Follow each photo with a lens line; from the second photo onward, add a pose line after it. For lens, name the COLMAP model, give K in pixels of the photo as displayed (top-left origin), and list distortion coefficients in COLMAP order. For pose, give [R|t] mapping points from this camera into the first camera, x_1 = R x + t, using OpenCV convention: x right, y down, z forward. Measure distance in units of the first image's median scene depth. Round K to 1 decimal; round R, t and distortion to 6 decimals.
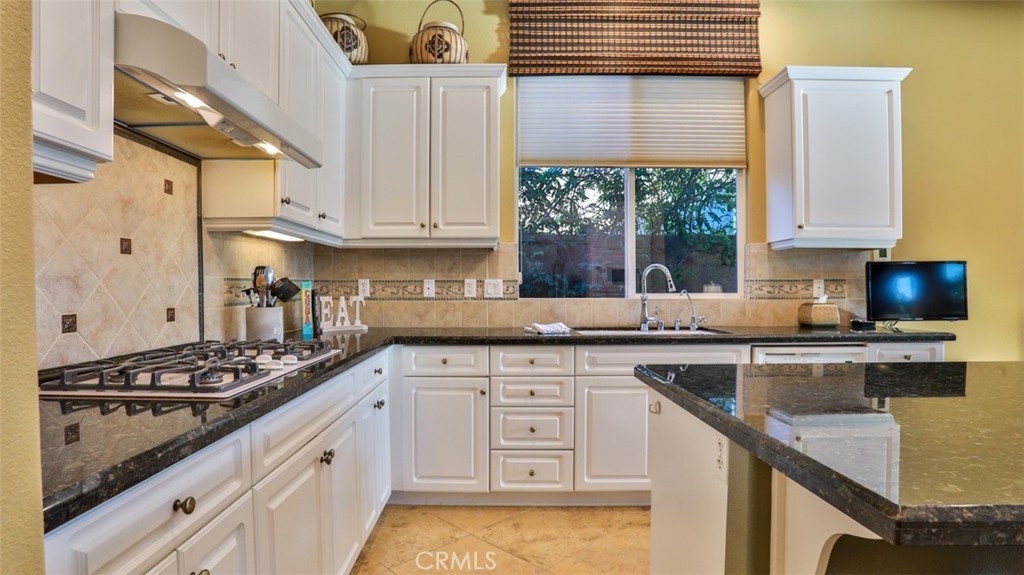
lens RADIAL K [[547.6, 0, 505.3], [0, 547.6, 286.7], [0, 0, 1]] dist [-0.000620, 0.000082]
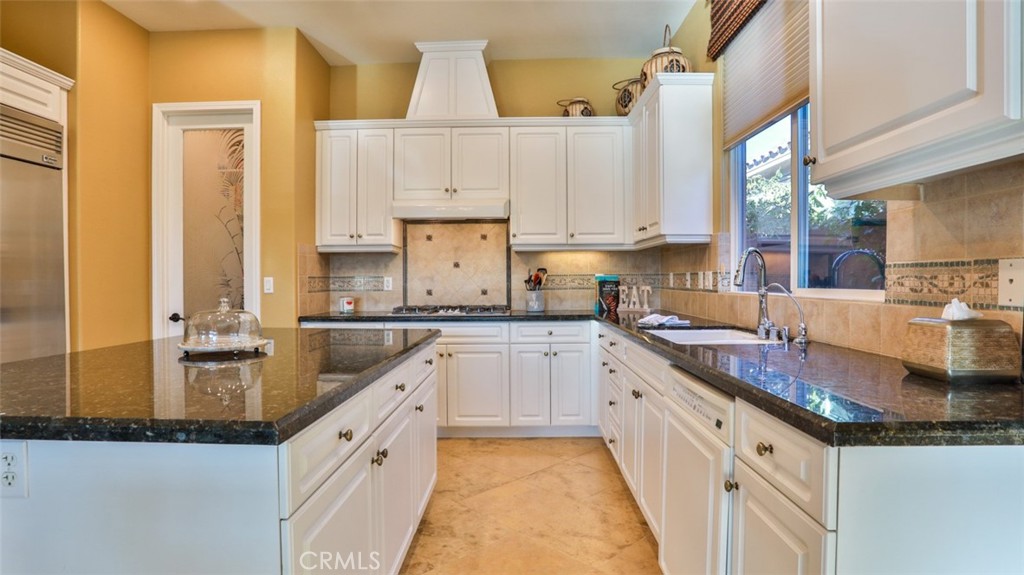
lens RADIAL K [[547.6, 0, 505.3], [0, 547.6, 286.7], [0, 0, 1]] dist [-0.000620, 0.000082]
pose [[-0.030107, 0.014246, -0.999445, 1.265437], [0.008713, 0.999864, 0.013989, -0.002865], [0.999509, -0.008287, -0.030227, 0.862204]]
